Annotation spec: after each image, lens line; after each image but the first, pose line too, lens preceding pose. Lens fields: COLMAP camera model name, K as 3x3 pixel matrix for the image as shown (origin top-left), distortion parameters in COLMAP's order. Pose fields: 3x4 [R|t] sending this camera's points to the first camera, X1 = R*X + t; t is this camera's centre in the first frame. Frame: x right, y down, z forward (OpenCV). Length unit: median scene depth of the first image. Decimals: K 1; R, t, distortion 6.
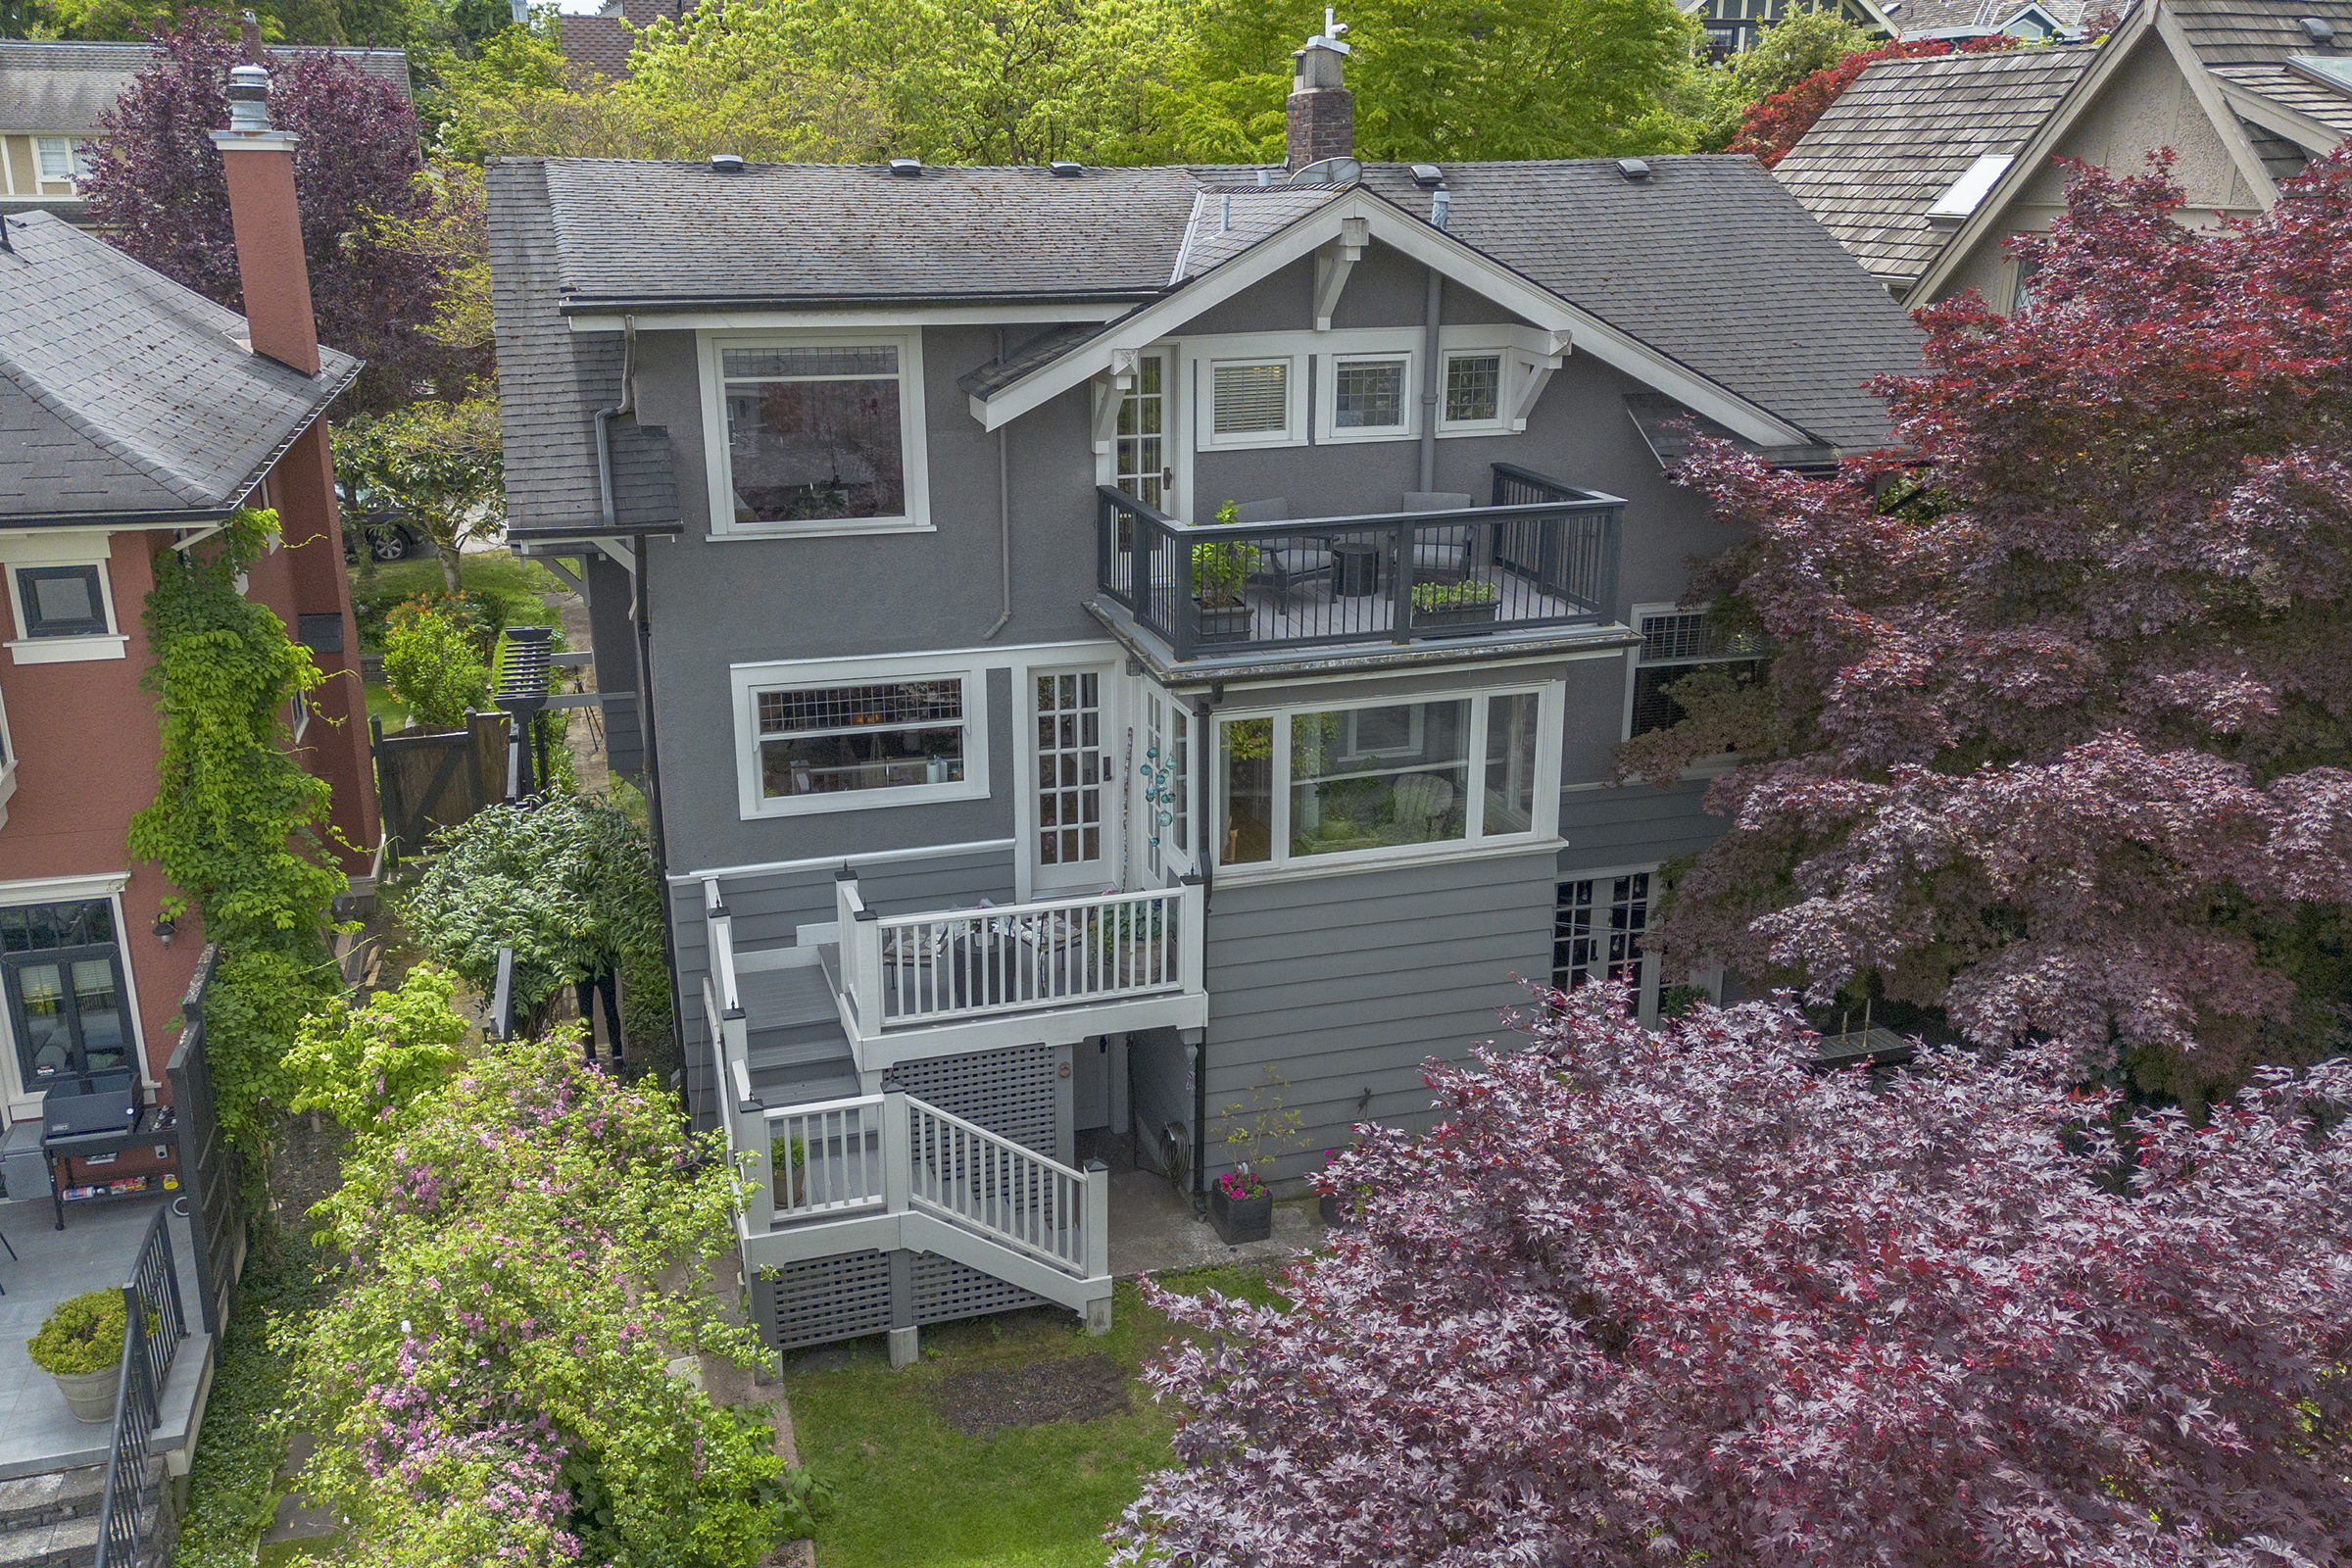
lens RADIAL K [[1973.6, 0, 1168.2], [0, 1973.6, 773.8], [0, 0, 1]] dist [0.075625, -0.066640]
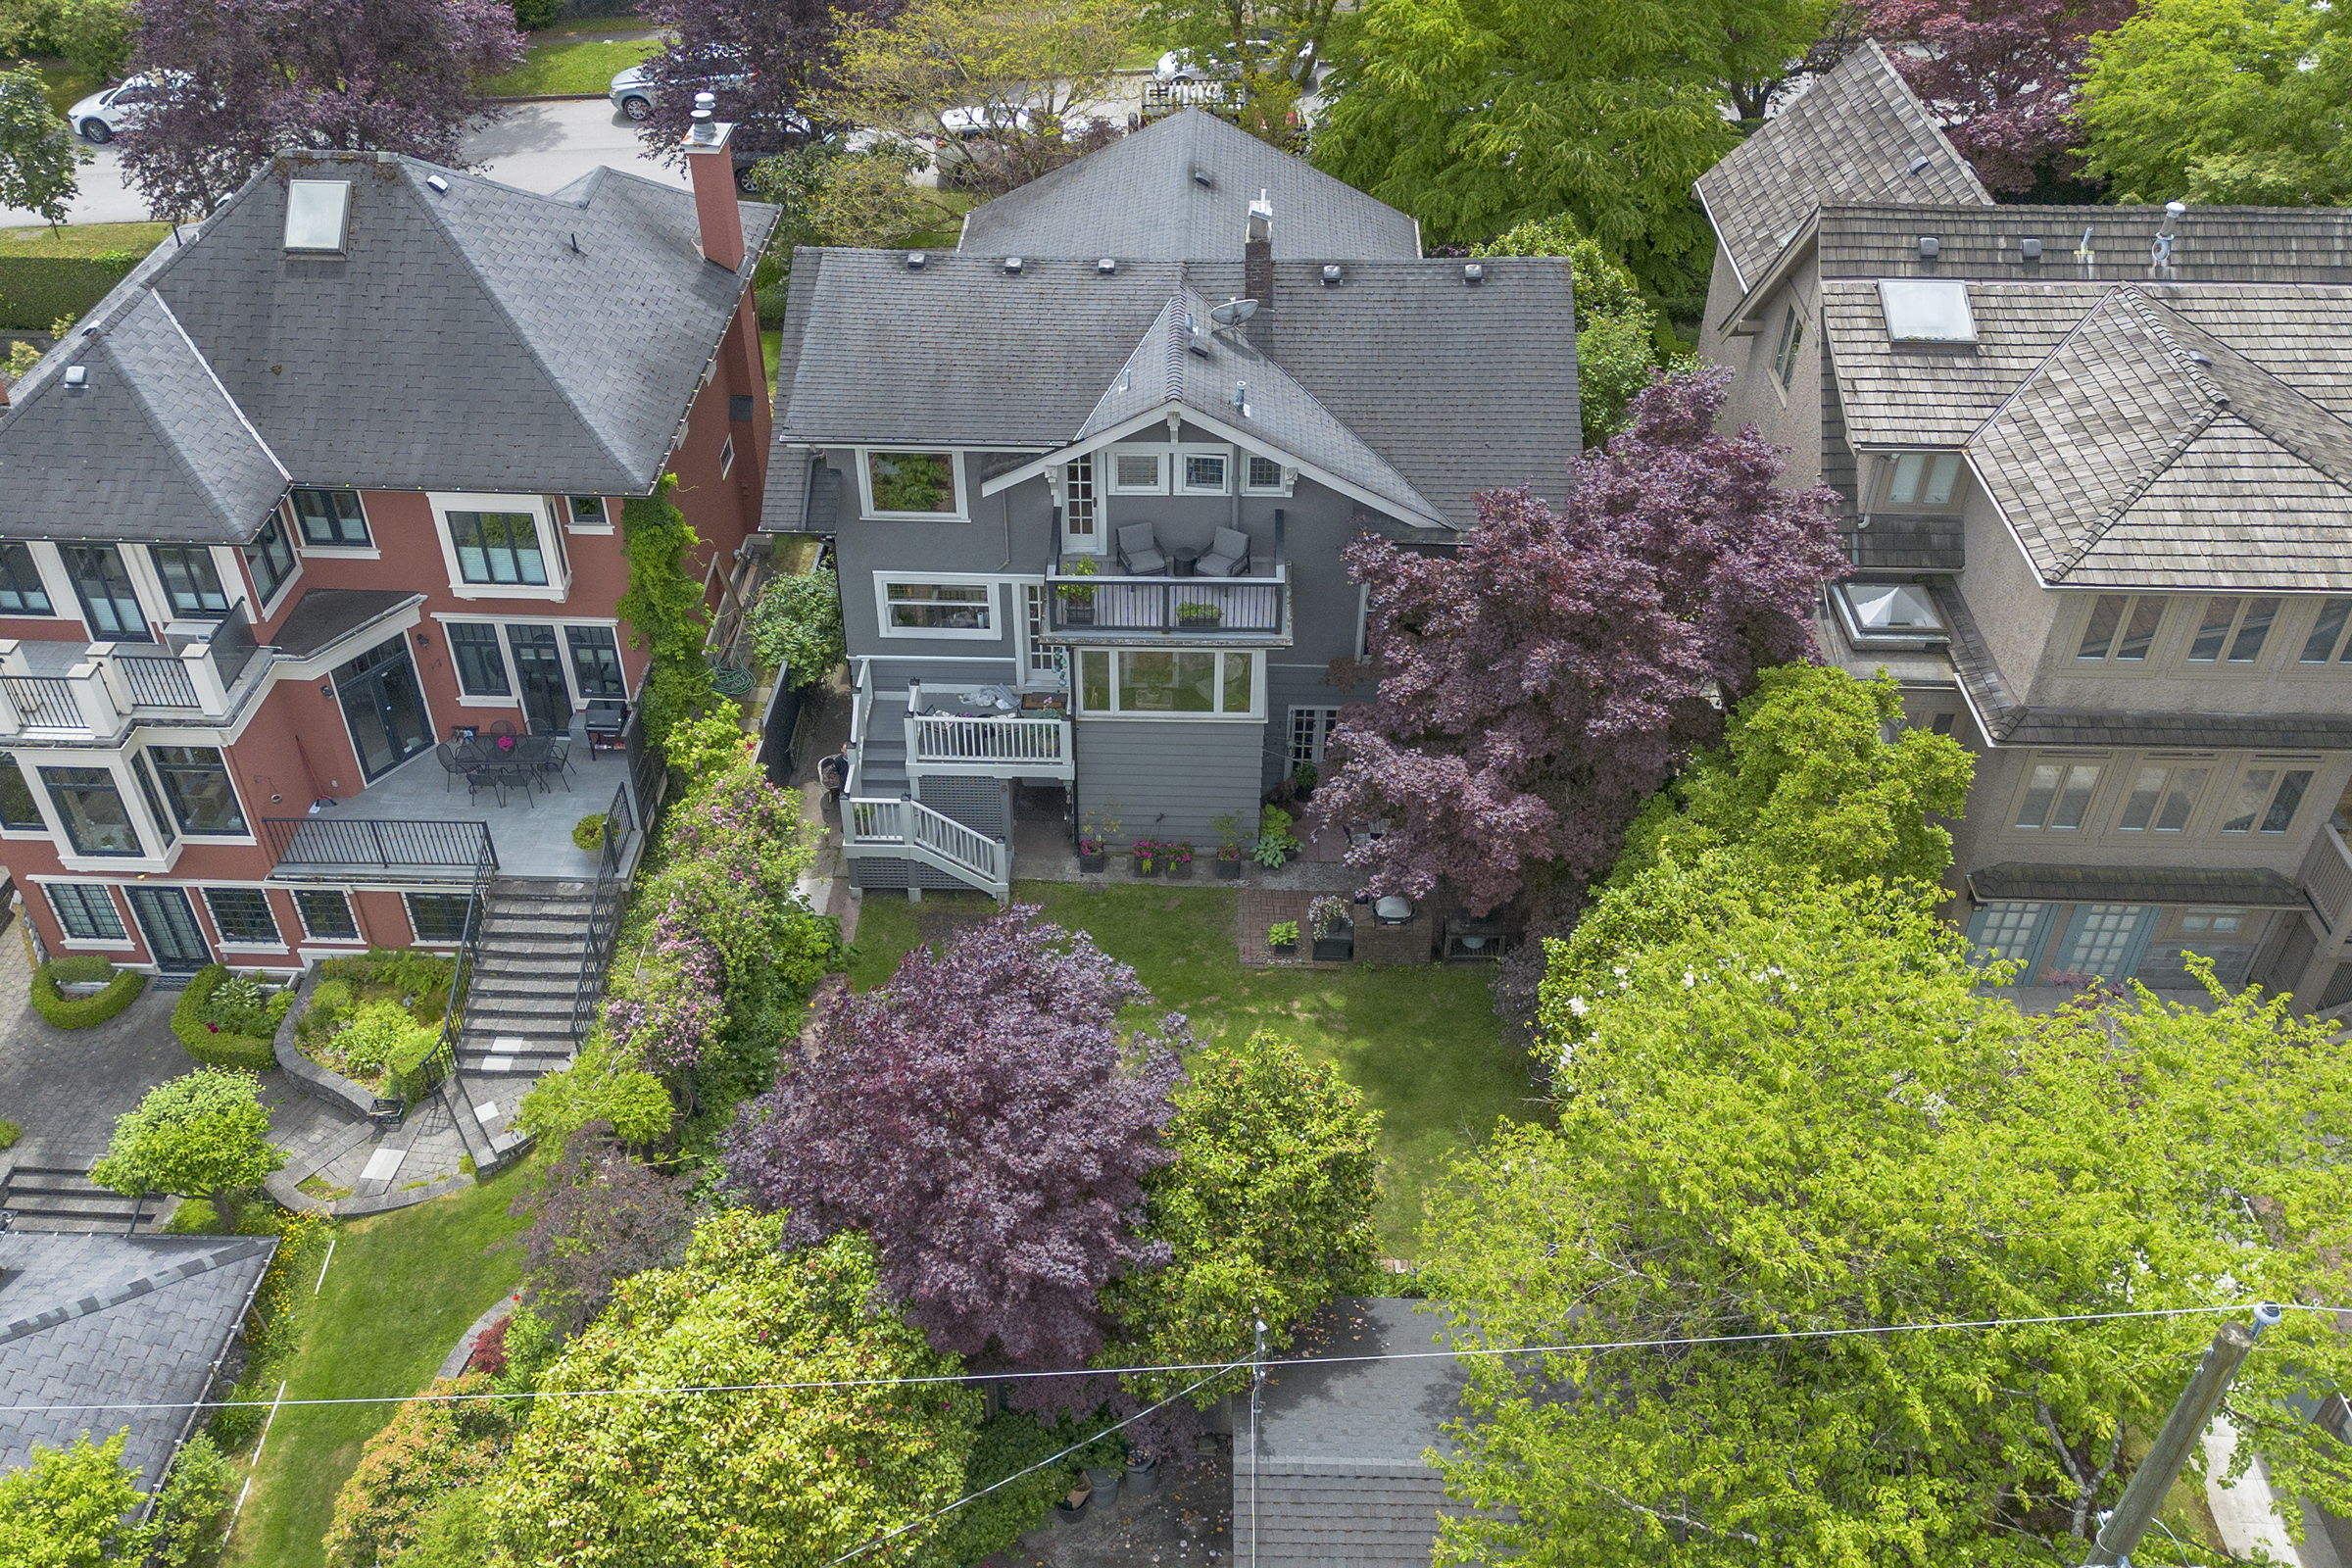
lens RADIAL K [[1973.6, 0, 1178.2], [0, 1973.6, 780.2], [0, 0, 1]] dist [0.075625, -0.066640]
pose [[0.949322, 0.201855, -0.240918, 0.614591], [-0.100538, 0.921263, 0.375721, -0.652408], [0.297790, -0.332459, 0.894870, -0.814713]]
